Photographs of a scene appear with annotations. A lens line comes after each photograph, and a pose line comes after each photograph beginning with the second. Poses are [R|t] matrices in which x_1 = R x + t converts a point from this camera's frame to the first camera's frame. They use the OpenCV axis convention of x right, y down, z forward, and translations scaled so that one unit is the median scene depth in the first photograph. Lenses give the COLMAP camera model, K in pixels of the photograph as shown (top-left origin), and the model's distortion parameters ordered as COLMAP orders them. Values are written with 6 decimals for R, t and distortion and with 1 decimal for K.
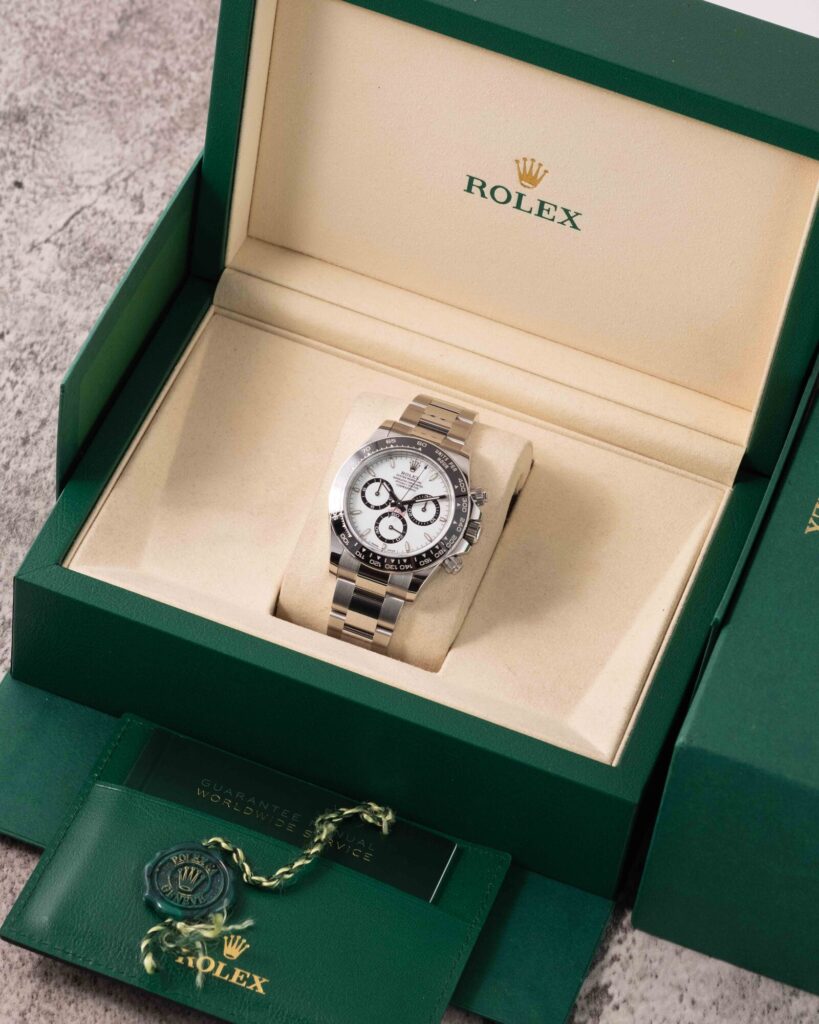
lens RADIAL K [[4166.0, 0, 411.8], [0, 4166.0, 515.3], [0, 0, 1]] dist [0.065631, 0.000000]
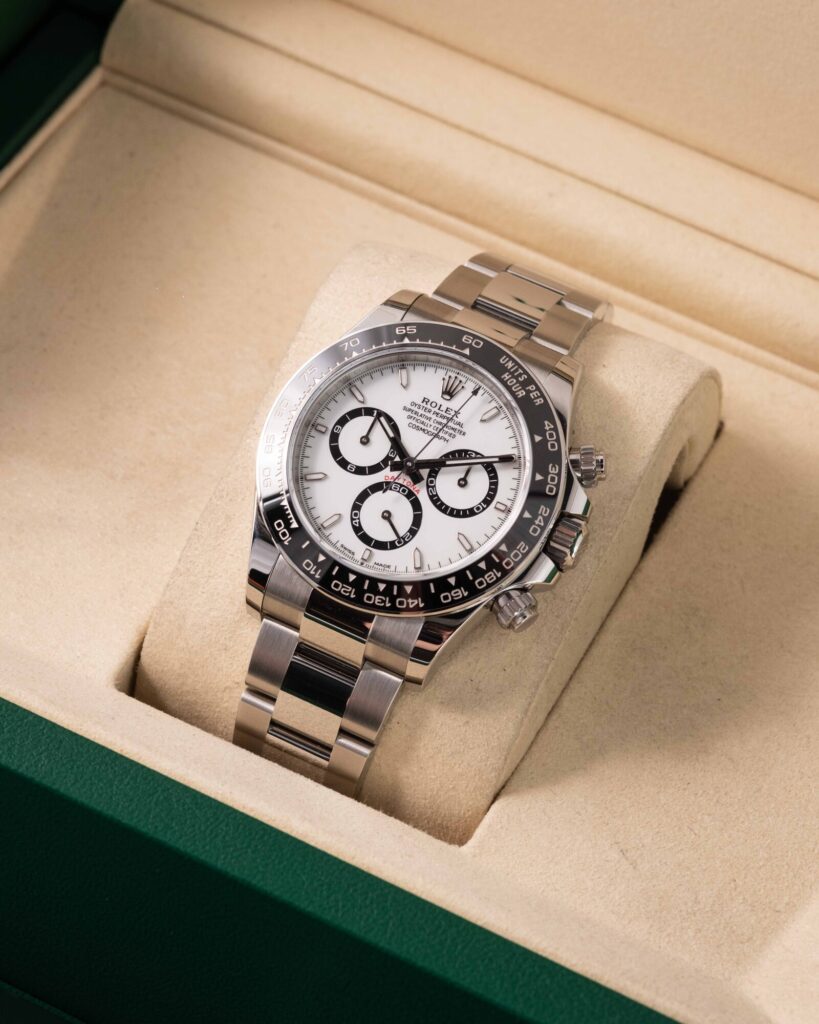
lens RADIAL K [[4166.0, 0, 406.0], [0, 4166.0, 502.9], [0, 0, 1]] dist [0.065631, 0.000000]
pose [[0.993521, 0.083383, -0.077222, 0.031750], [-0.088300, 0.994124, -0.062612, 0.029531], [0.071548, 0.069025, 0.995046, 0.544397]]
